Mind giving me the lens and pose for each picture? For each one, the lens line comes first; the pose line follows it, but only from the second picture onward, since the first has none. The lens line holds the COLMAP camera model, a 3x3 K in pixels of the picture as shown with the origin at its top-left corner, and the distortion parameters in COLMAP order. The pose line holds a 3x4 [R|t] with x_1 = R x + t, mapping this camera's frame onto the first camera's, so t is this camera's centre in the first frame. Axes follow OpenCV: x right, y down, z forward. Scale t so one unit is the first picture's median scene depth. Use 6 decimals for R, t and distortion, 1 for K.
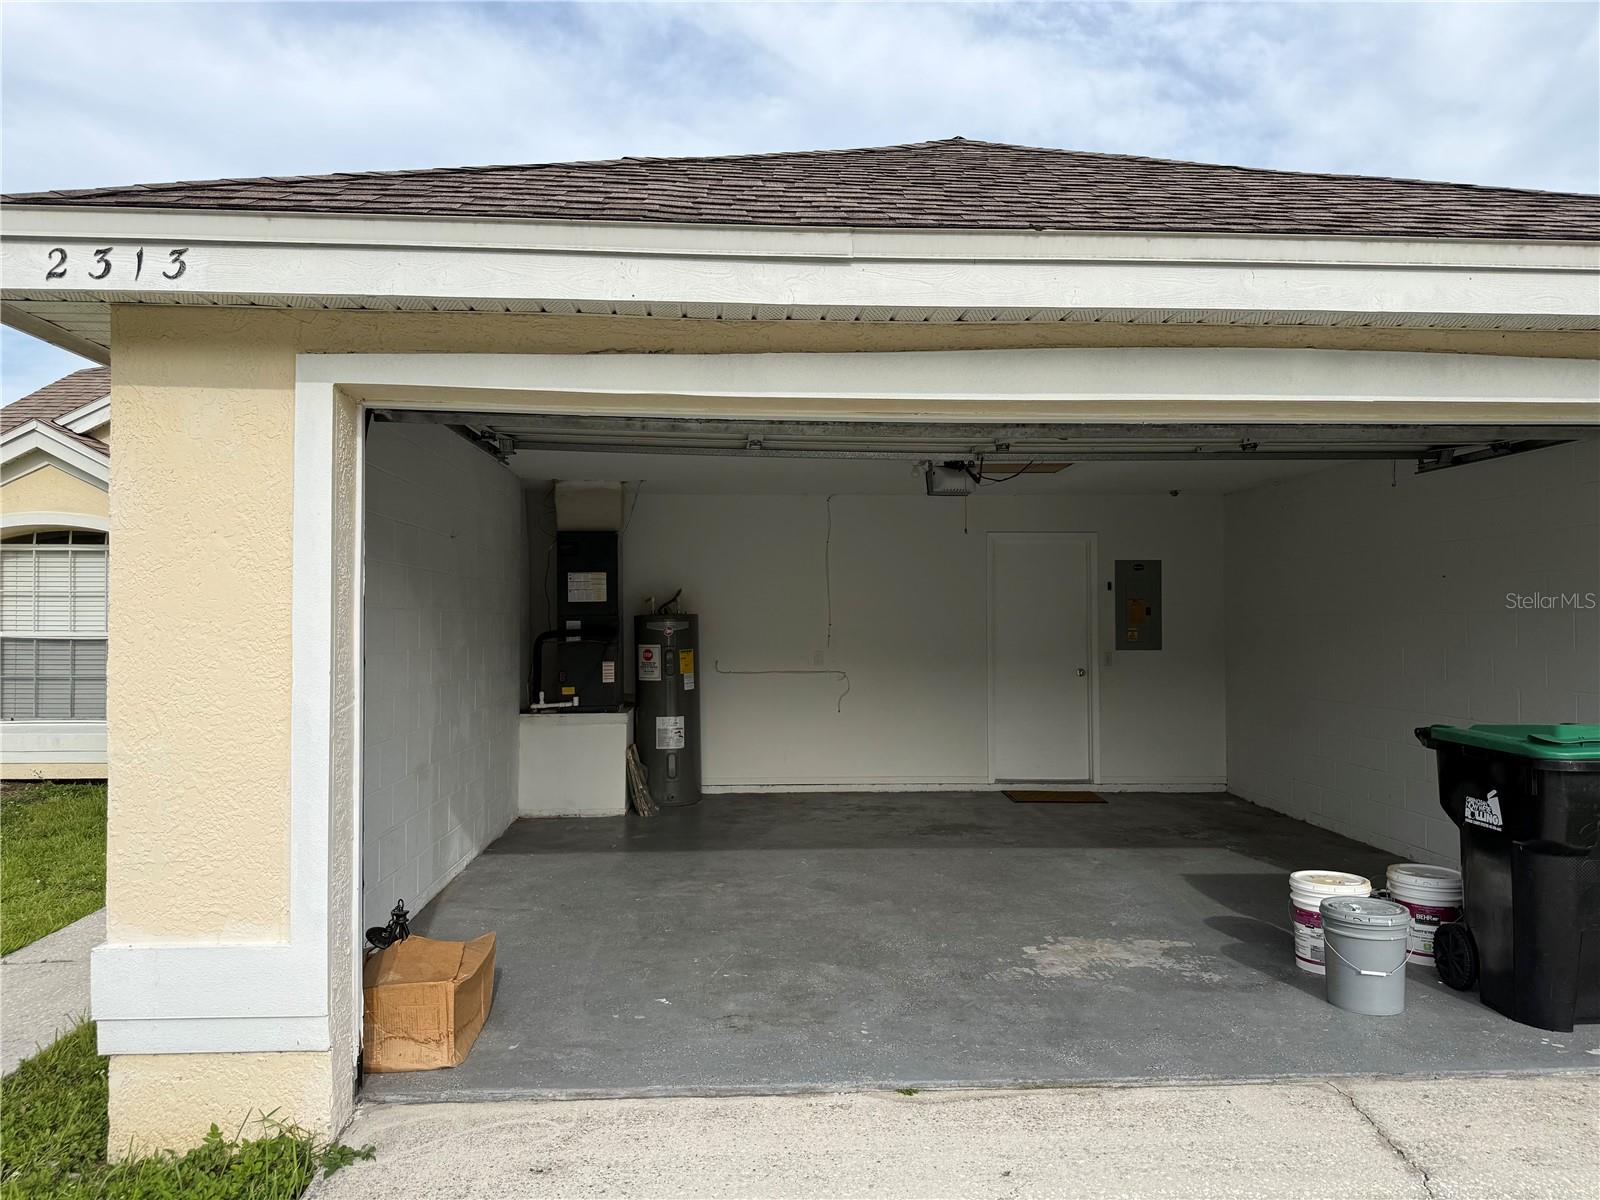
lens RADIAL K [[1128.7, 0, 800.0], [0, 1128.7, 598.9], [0, 0, 1]] dist [-0.014182, -0.004799]
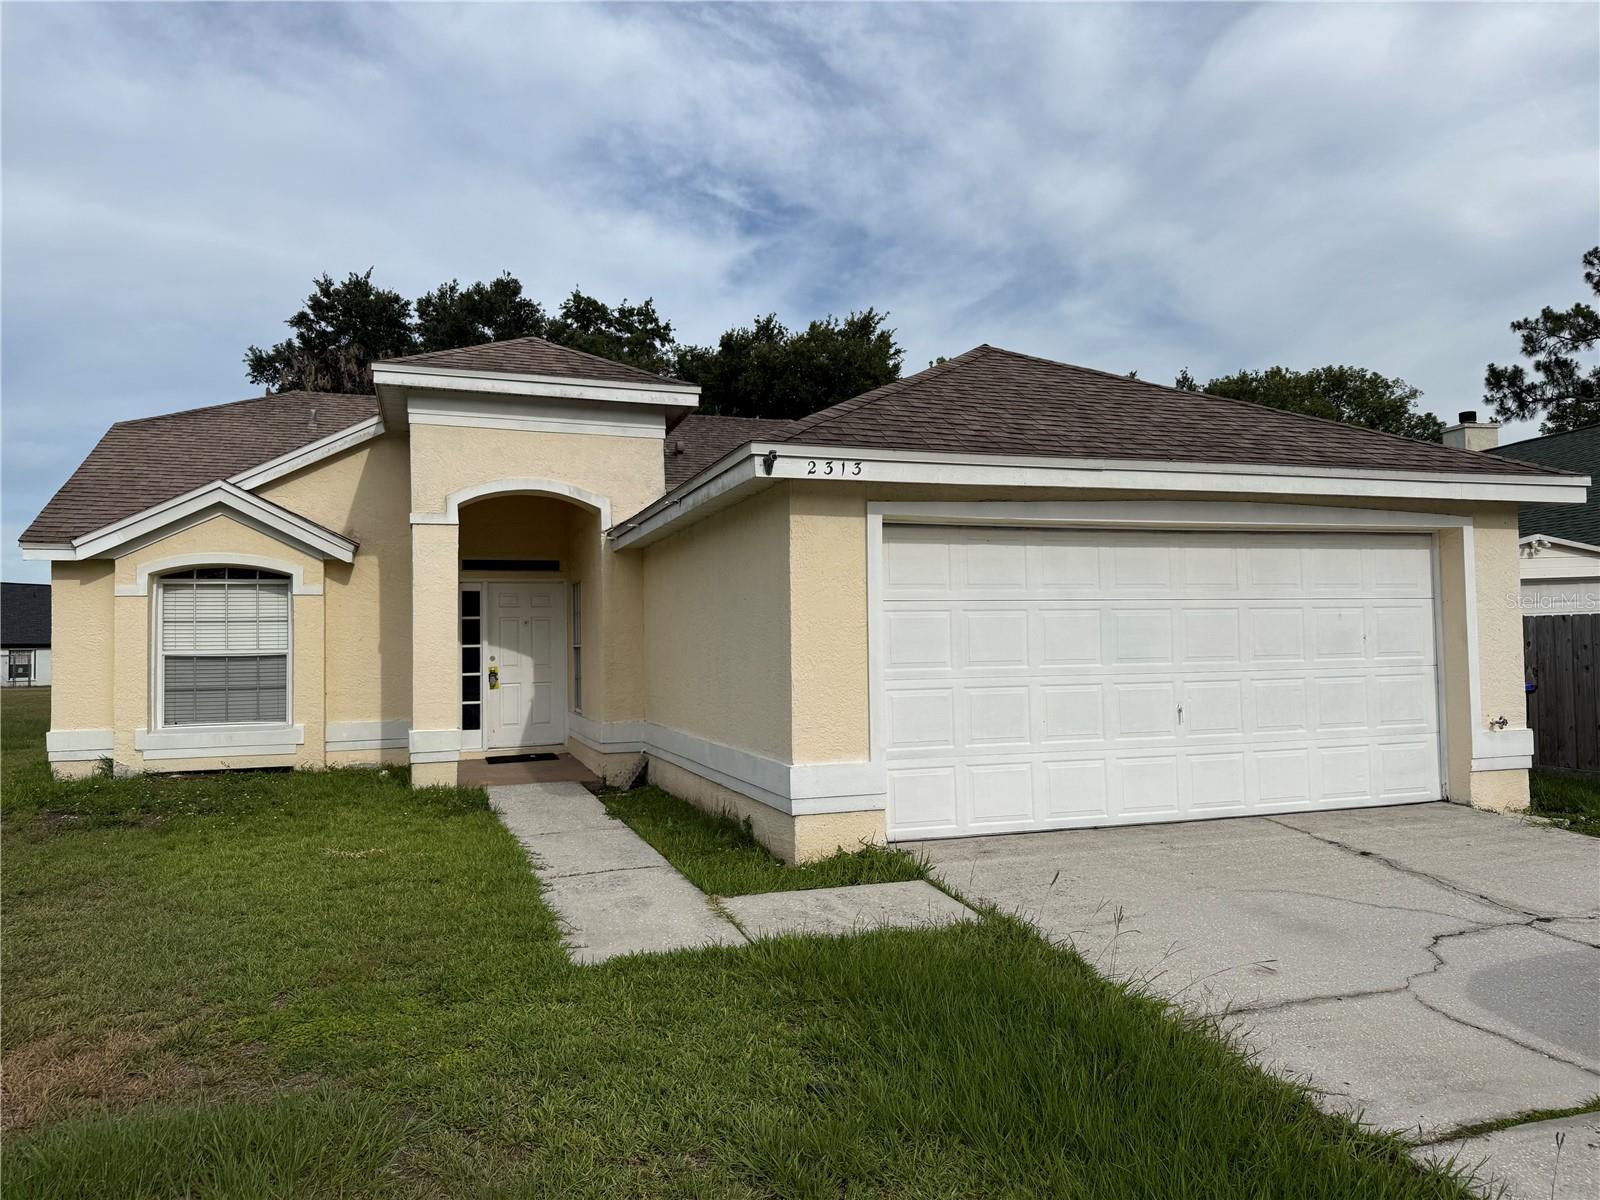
lens RADIAL K [[1128.7, 0, 803.5], [0, 1128.7, 596.9], [0, 0, 1]] dist [-0.014182, -0.004799]
pose [[0.969012, -0.000131, 0.247013, -0.790664], [0.007714, 0.999528, -0.029731, 0.027994], [-0.246893, 0.030715, 0.968556, -0.810212]]
